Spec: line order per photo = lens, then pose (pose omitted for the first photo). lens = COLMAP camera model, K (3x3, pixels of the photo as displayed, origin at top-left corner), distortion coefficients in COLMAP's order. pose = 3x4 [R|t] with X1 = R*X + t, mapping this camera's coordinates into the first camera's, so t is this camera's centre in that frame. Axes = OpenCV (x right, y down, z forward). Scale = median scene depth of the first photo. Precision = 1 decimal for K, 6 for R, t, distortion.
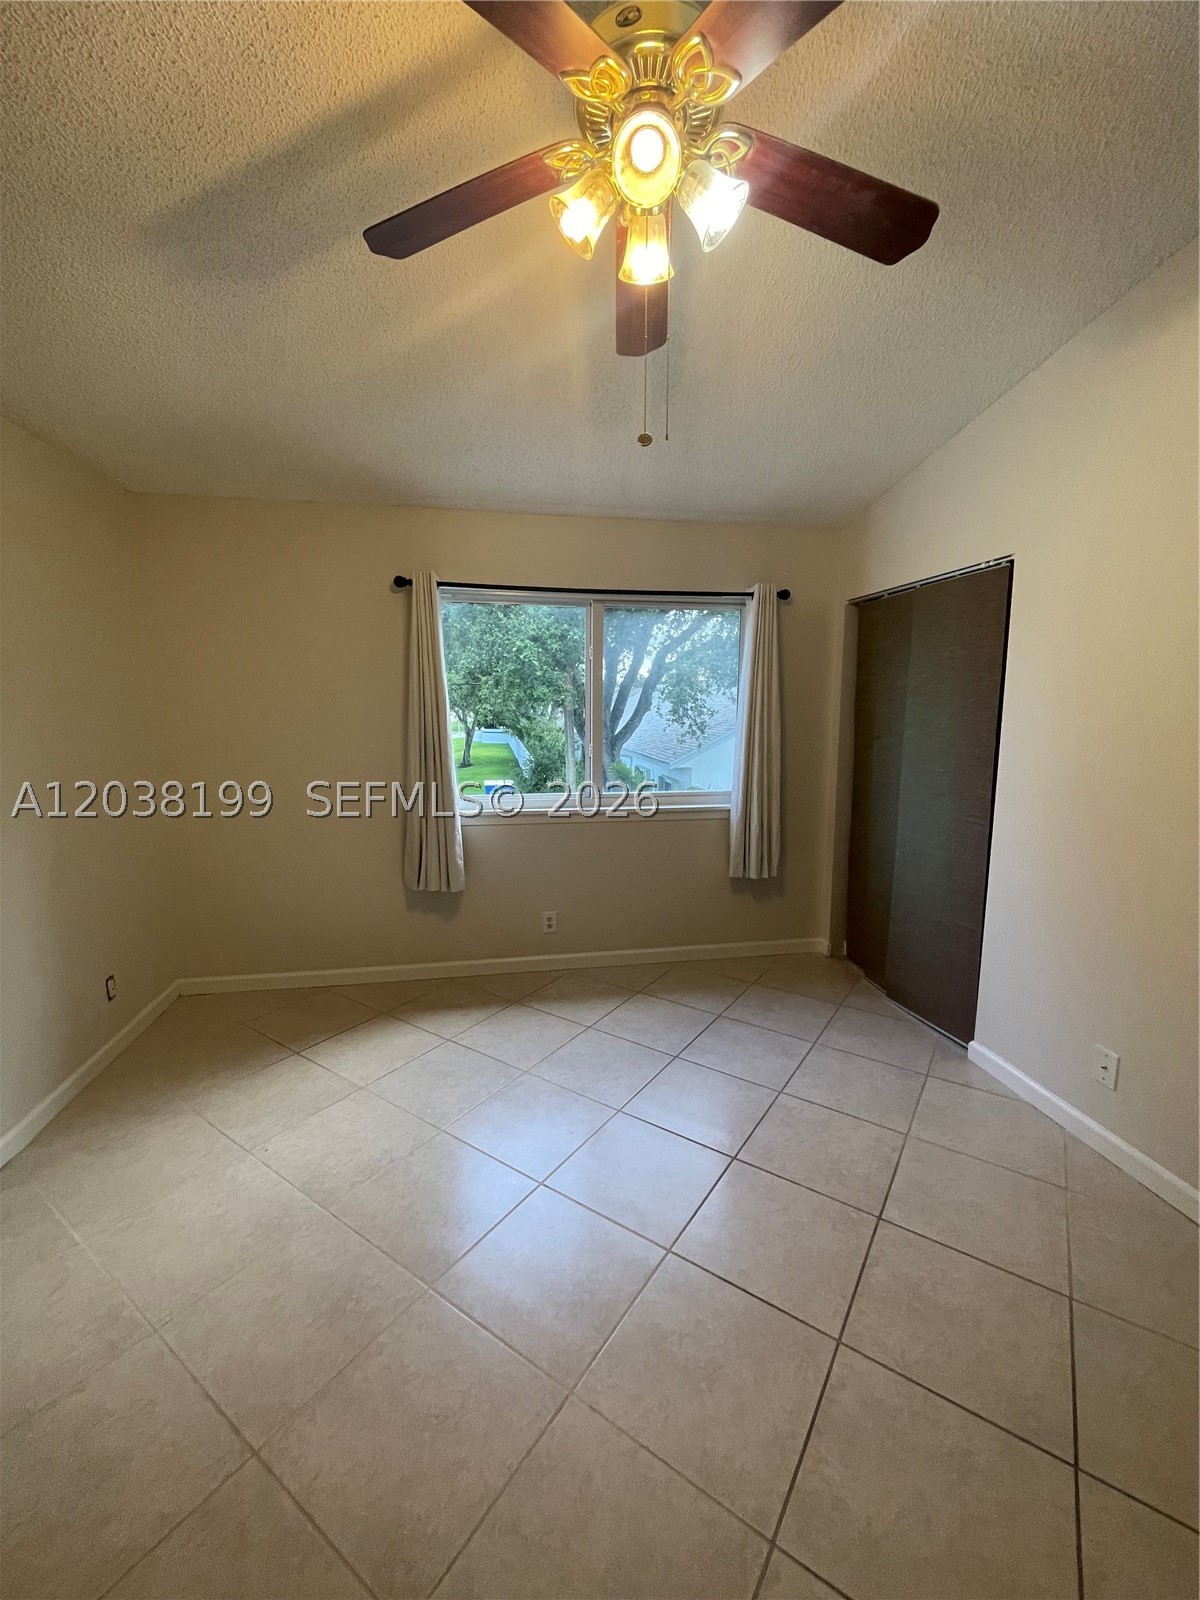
lens RADIAL K [[651.7, 0, 598.9], [0, 651.7, 797.9], [0, 0, 1]] dist [0.000533, -0.000467]
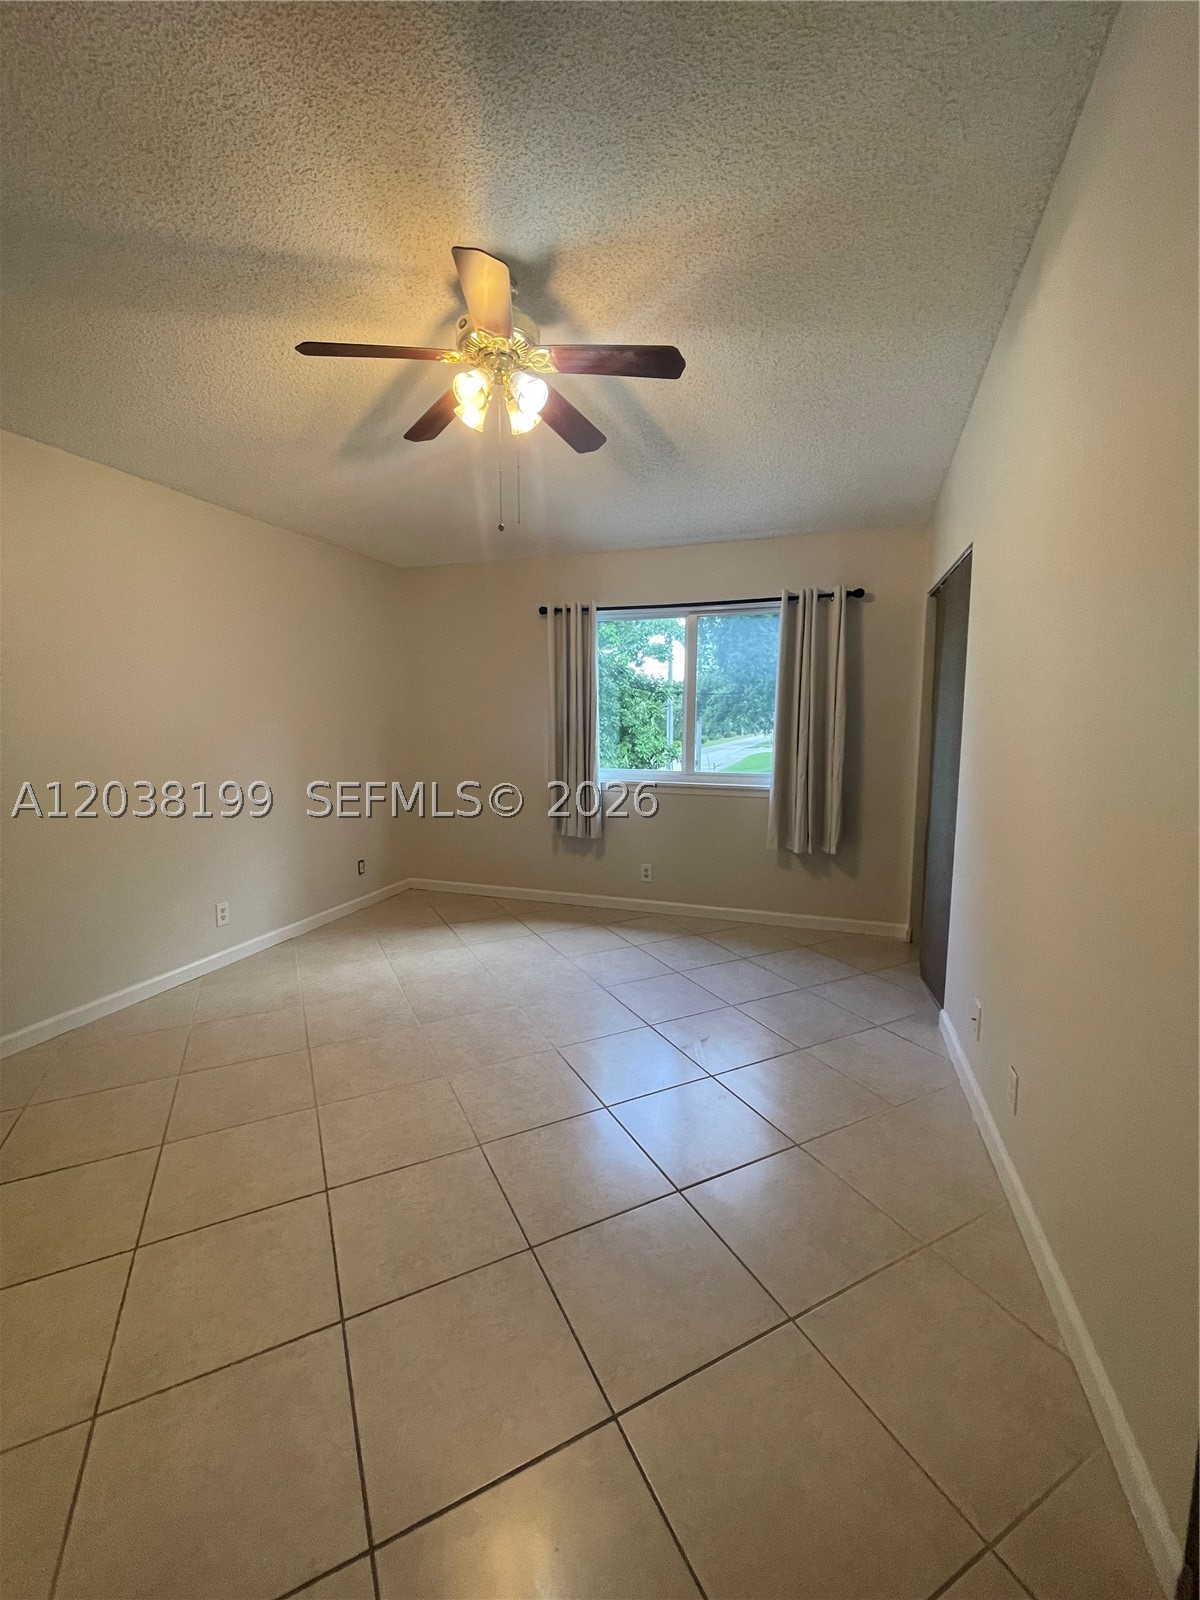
lens RADIAL K [[651.7, 0, 601.1], [0, 651.7, 799.3], [0, 0, 1]] dist [0.000533, -0.000467]
pose [[0.879105, 0.058854, -0.472980, 0.475432], [-0.066697, 0.997773, 0.000190, 0.062425], [0.471938, 0.031379, 0.881073, -0.158051]]
